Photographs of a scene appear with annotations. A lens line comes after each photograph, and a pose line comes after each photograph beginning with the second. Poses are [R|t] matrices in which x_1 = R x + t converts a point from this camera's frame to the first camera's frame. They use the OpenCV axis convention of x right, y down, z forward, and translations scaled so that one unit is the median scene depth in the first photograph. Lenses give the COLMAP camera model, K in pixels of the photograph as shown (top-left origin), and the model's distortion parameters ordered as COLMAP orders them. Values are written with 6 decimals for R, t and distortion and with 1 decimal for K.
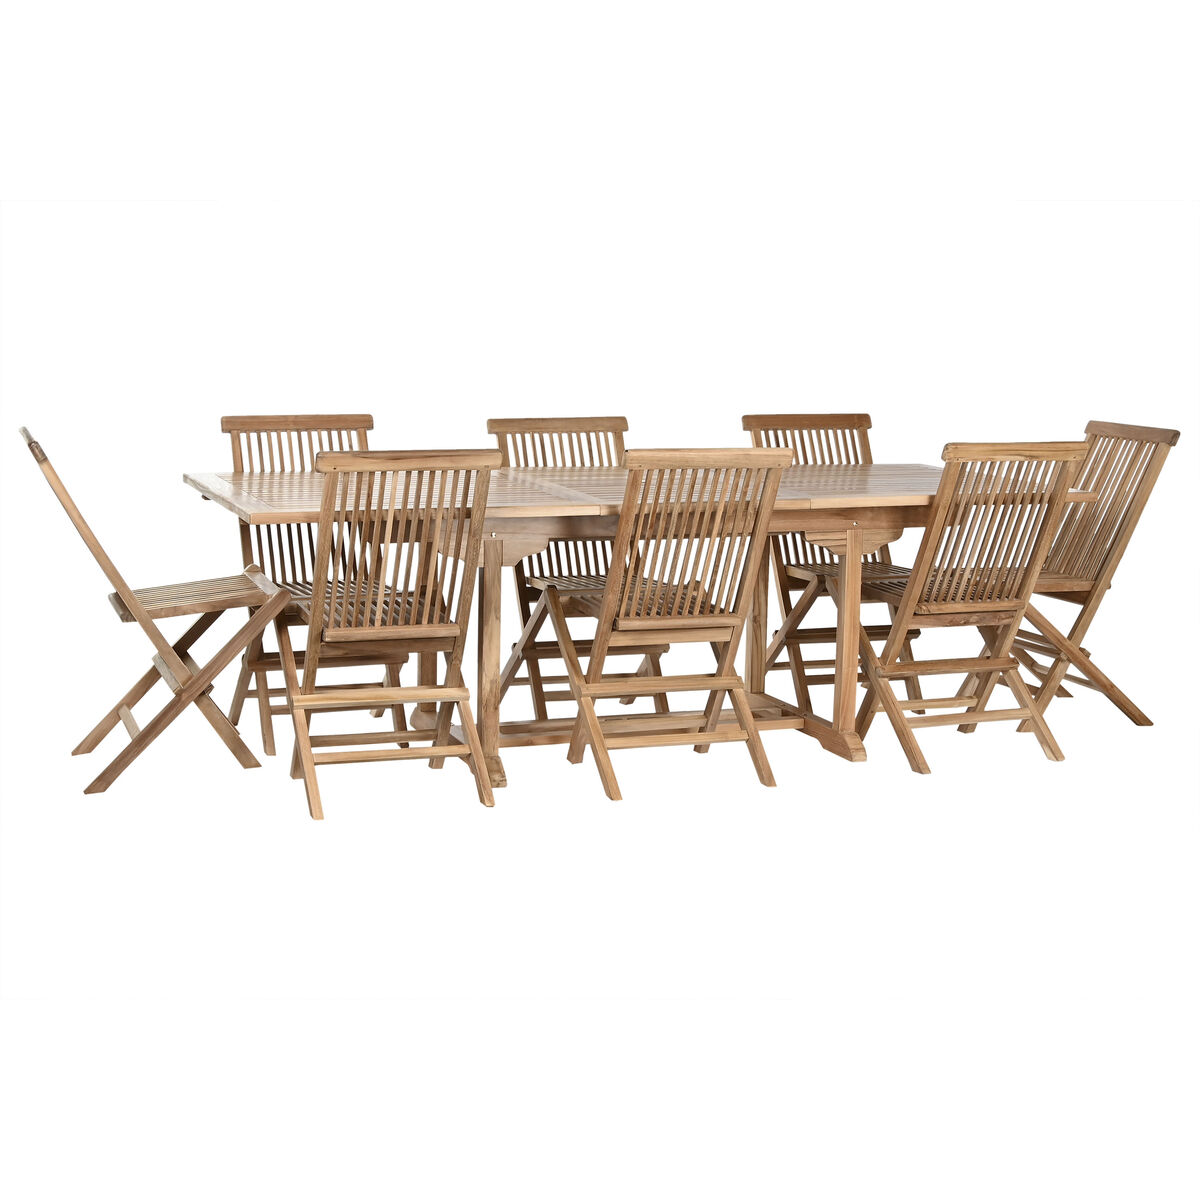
lens RADIAL K [[2185.4, 0, 600.0], [0, 2185.4, 600.0], [0, 0, 1]] dist [0.021060, -0.046461]
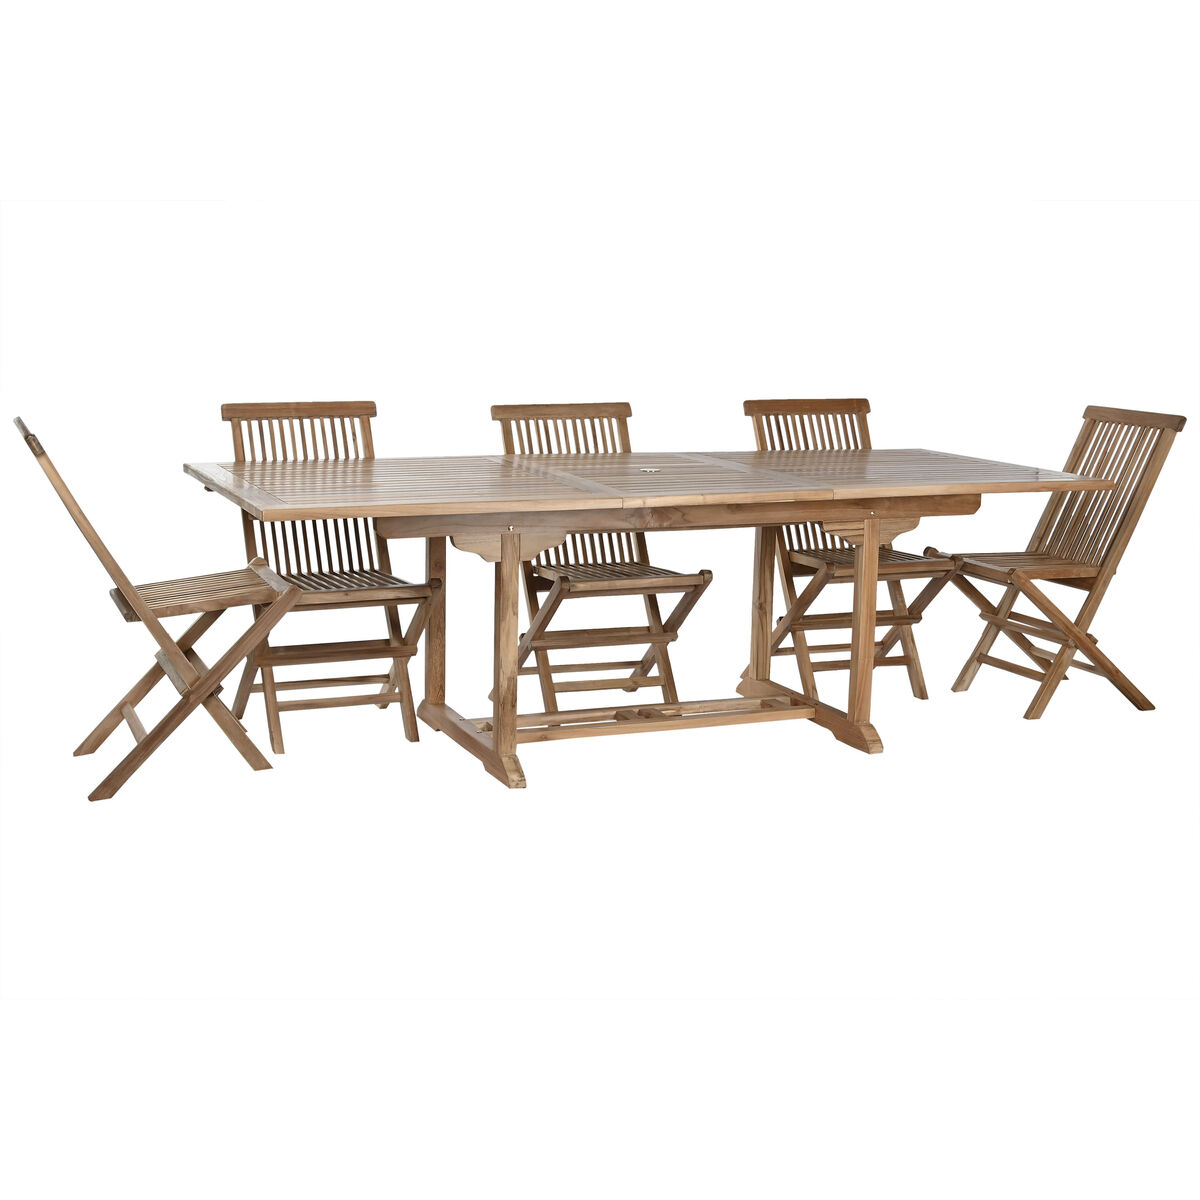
lens RADIAL K [[1920.6, 0, 599.5], [0, 1920.6, 623.4], [0, 0, 1]] dist [0.001920, 0.064511]
pose [[0.999129, -0.006293, 0.041245, -0.040122], [0.004665, 0.999210, 0.039459, -0.018878], [-0.041461, -0.039232, 0.998370, 0.131411]]
